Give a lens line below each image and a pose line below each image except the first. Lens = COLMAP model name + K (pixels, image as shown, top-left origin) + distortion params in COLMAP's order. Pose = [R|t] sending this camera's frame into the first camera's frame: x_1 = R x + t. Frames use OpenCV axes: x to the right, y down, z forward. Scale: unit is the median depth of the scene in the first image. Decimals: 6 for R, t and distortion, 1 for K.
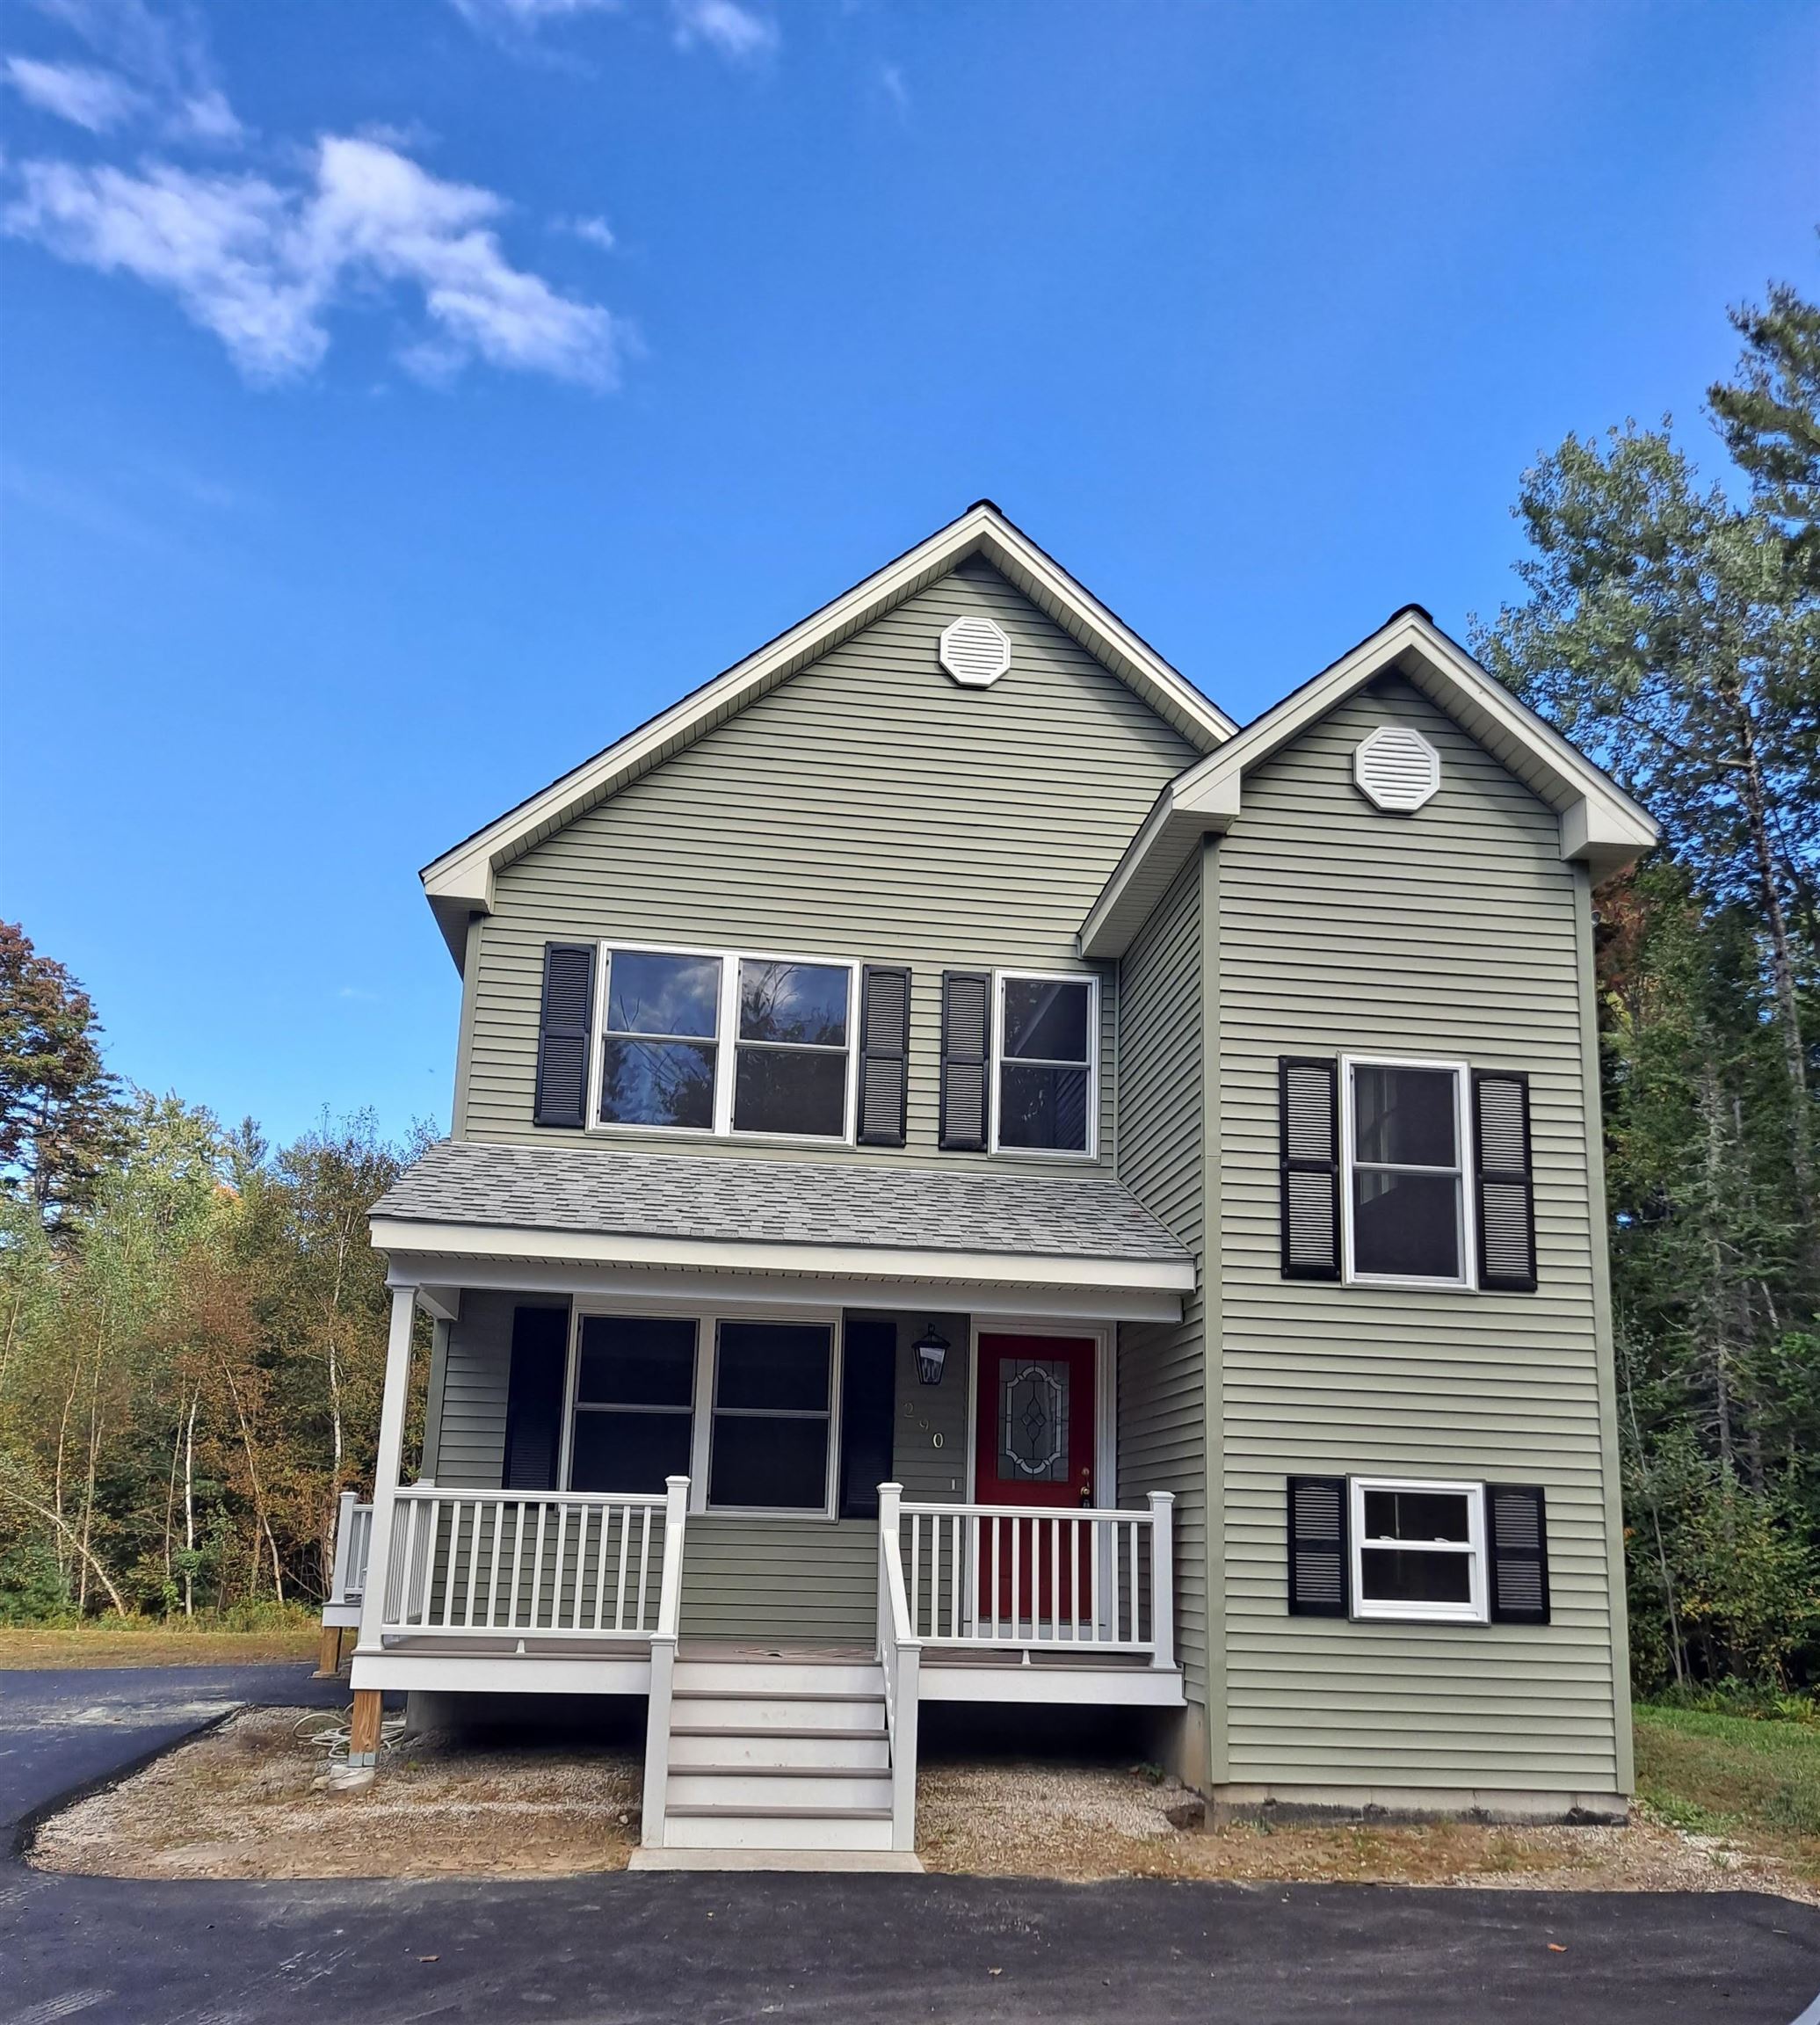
lens RADIAL K [[1799.4, 0, 870.7], [0, 1799.4, 1191.2], [0, 0, 1]] dist [0.047208, -0.012386]
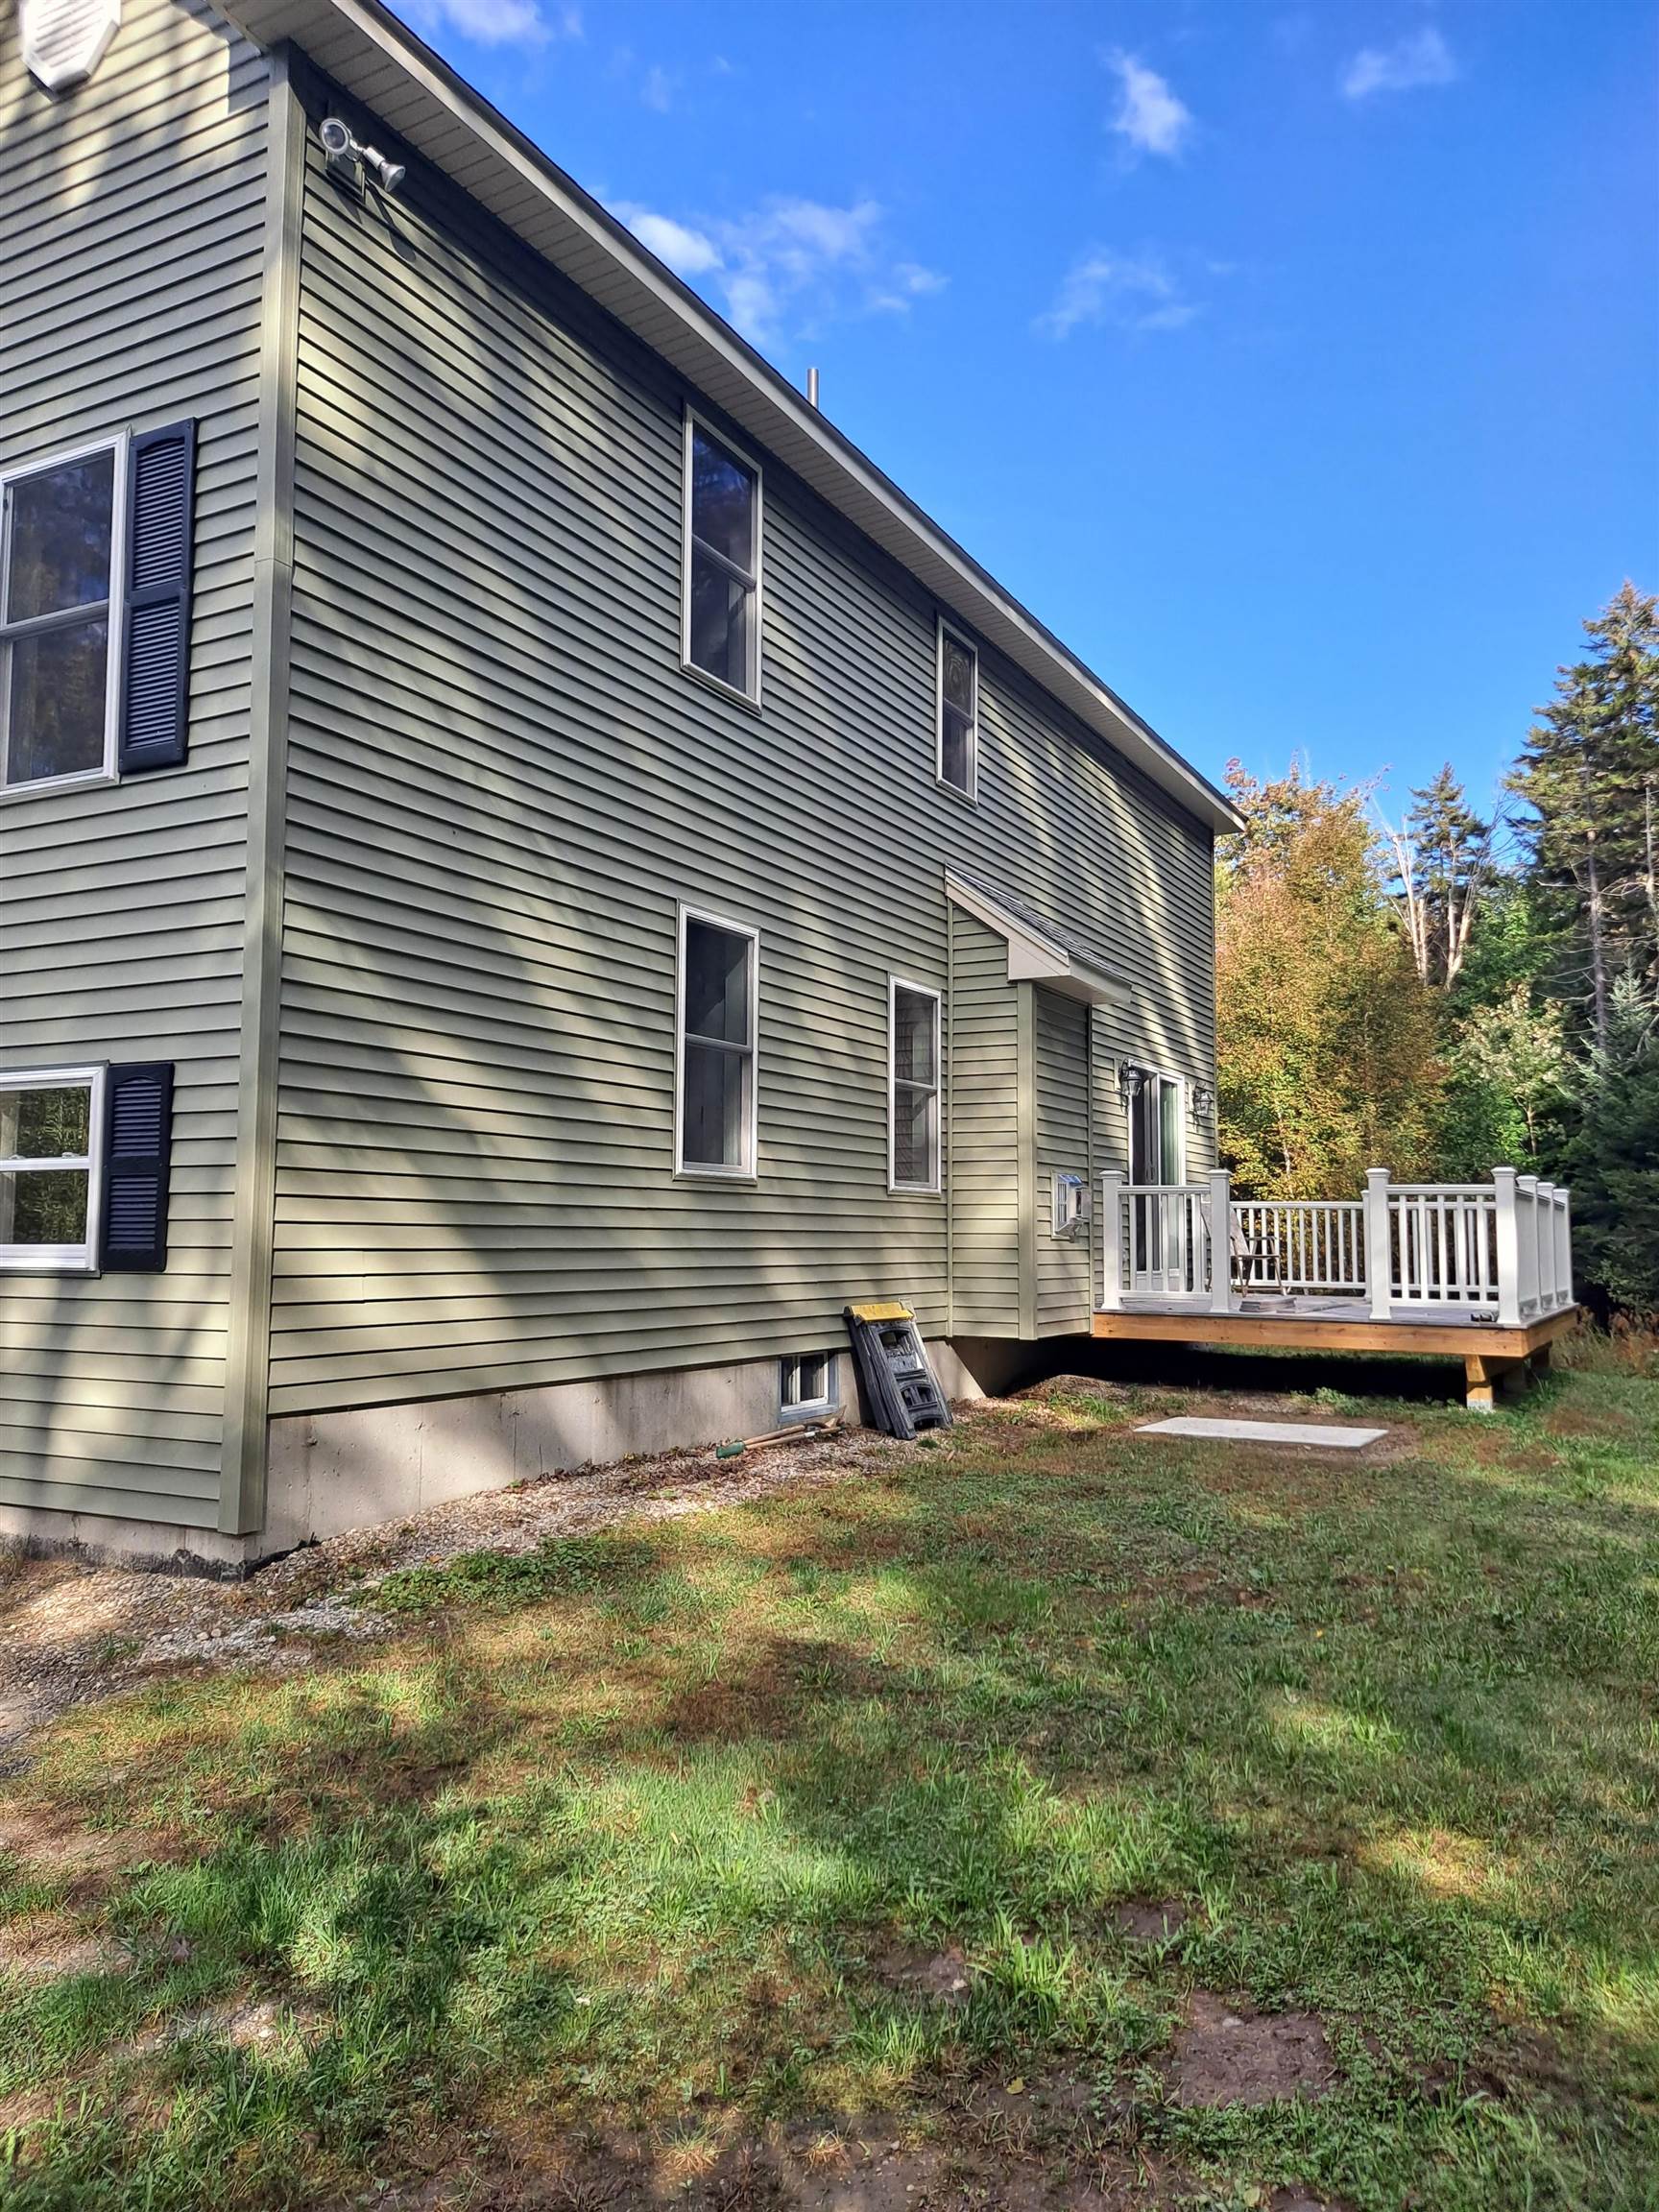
lens RADIAL K [[1634.6, 0, 833.7], [0, 1634.6, 1101.6], [0, 0, 1]] dist [0.041928, -0.012924]
pose [[0.815288, -0.079959, -0.573509, 0.865193], [0.135035, 0.989367, 0.054024, 0.170276], [0.563091, -0.121489, 0.817416, 0.630246]]
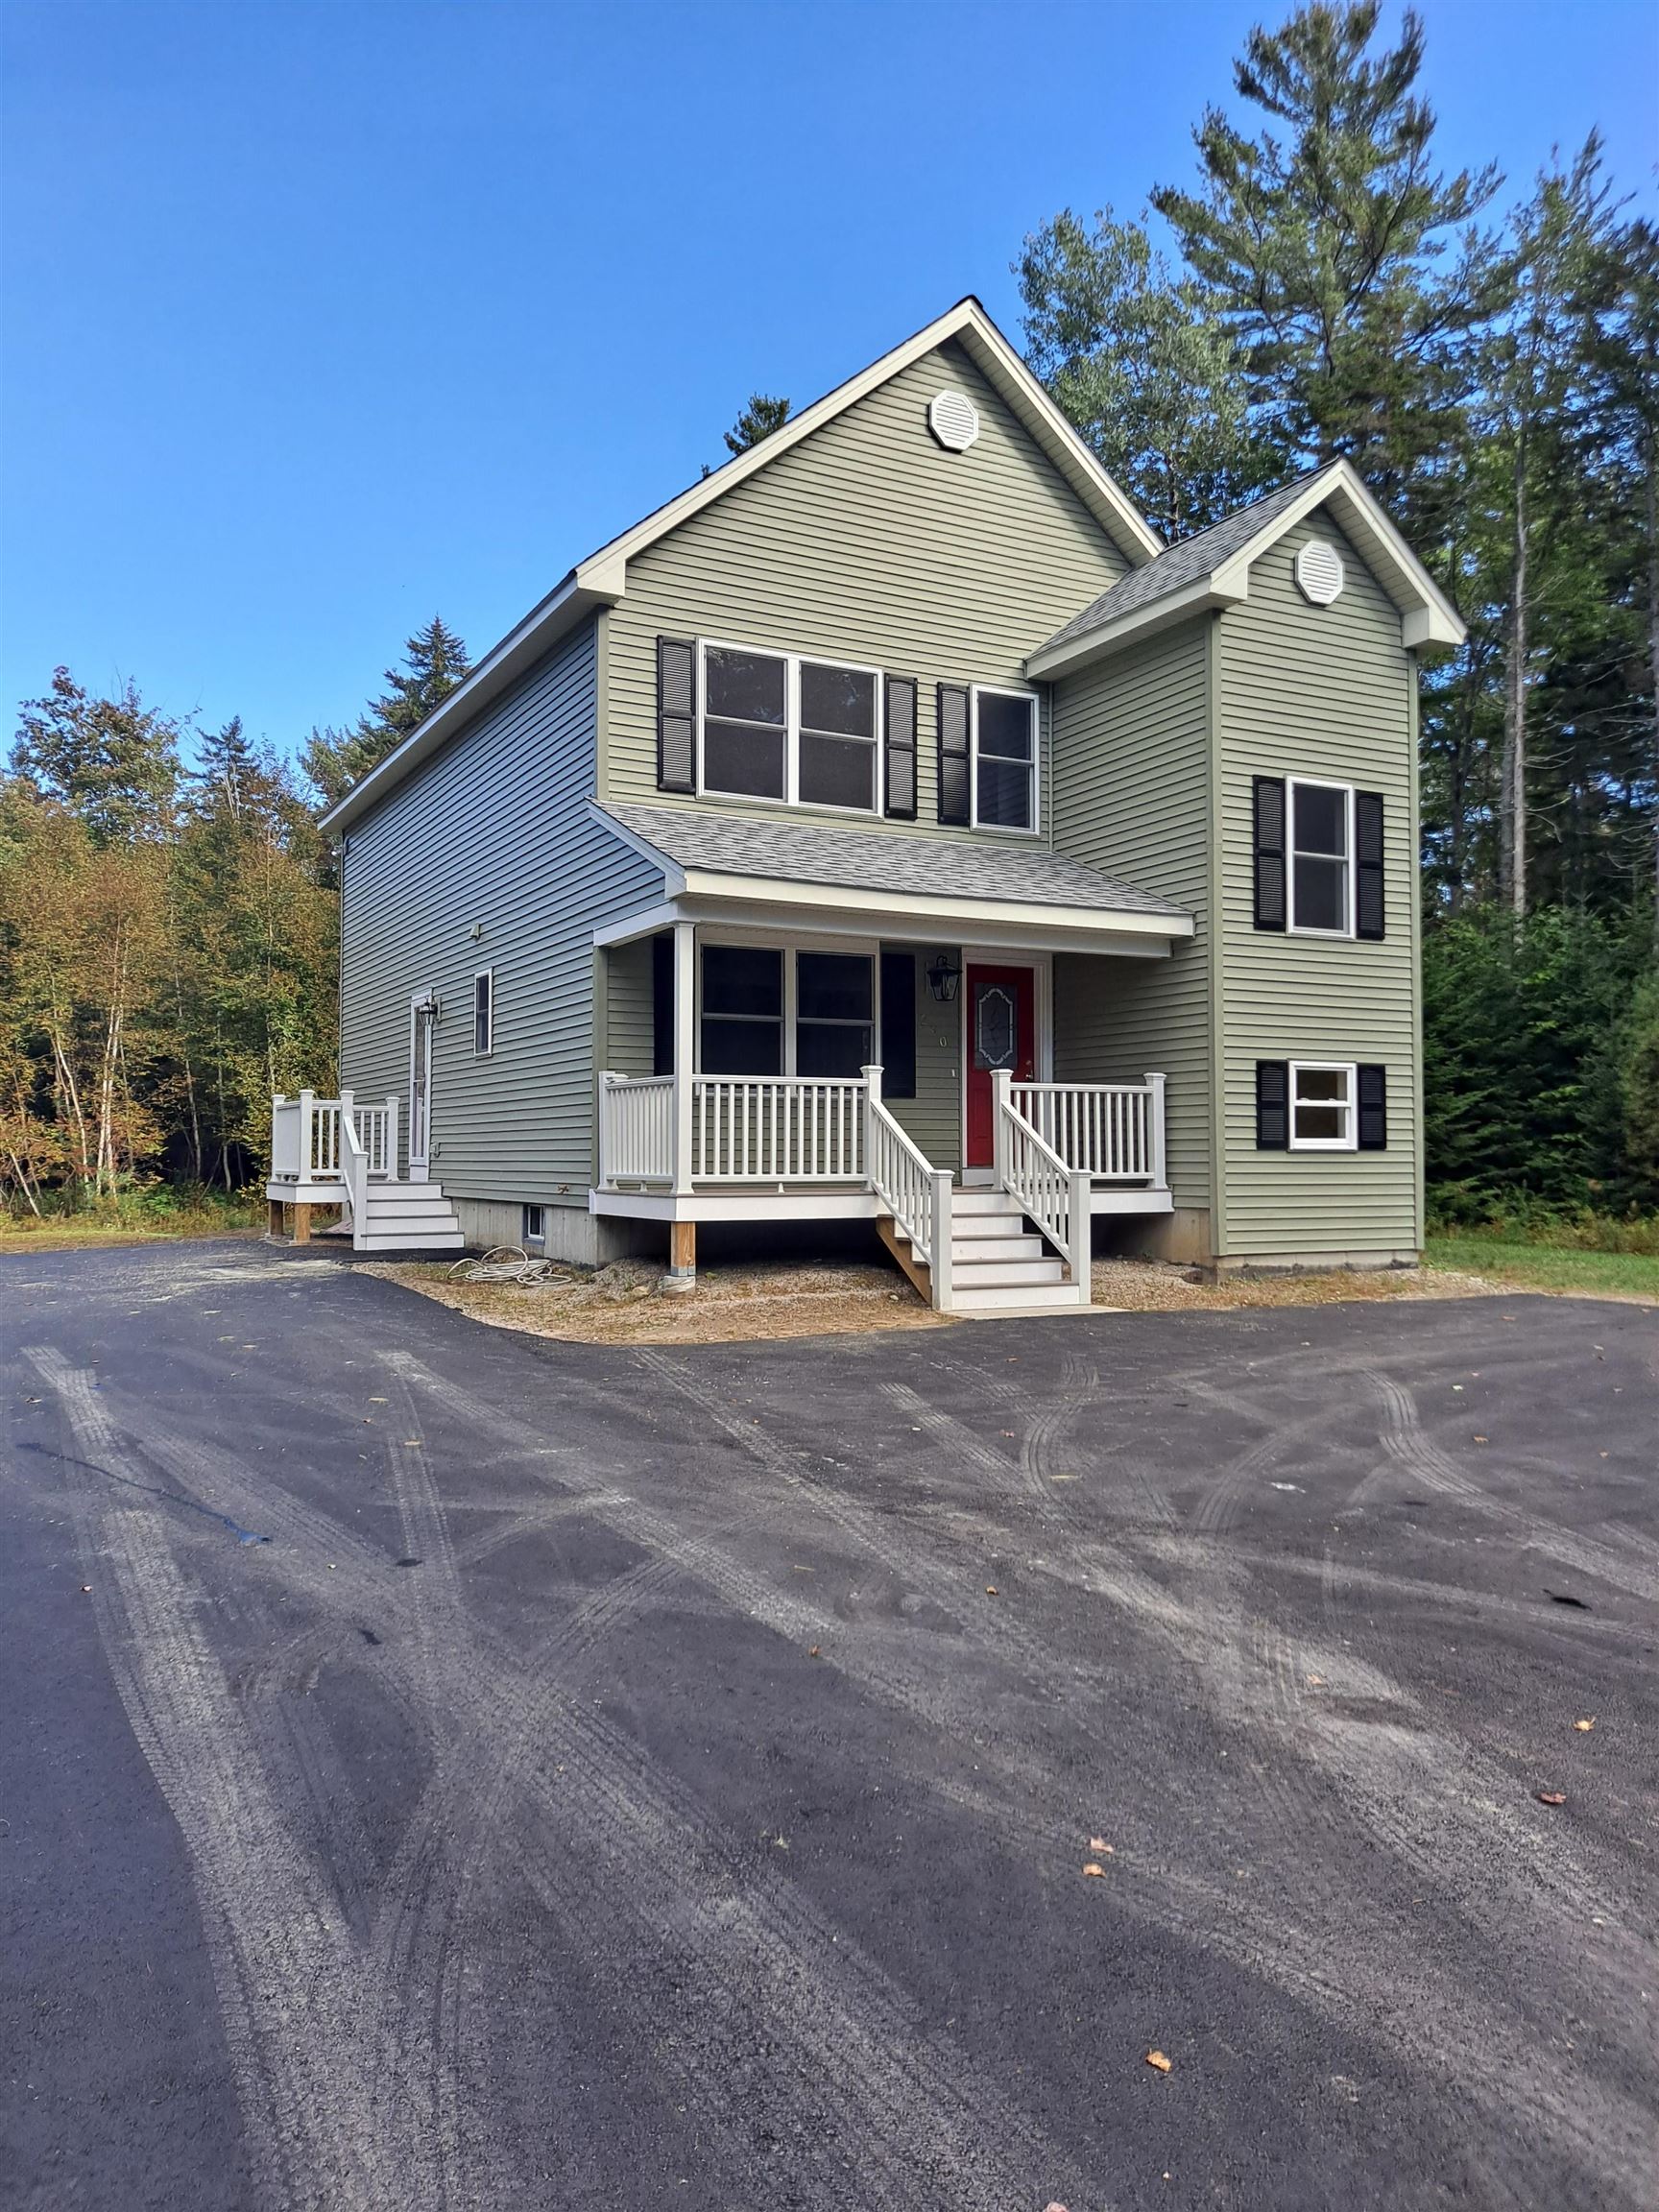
lens RADIAL K [[1634.6, 0, 834.7], [0, 1634.6, 1107.5], [0, 0, 1]] dist [0.041928, -0.012924]
pose [[0.931039, -0.019561, 0.364395, -0.570245], [-0.042636, 0.985892, 0.161861, -0.010394], [-0.362420, -0.166235, 0.917070, -0.133278]]
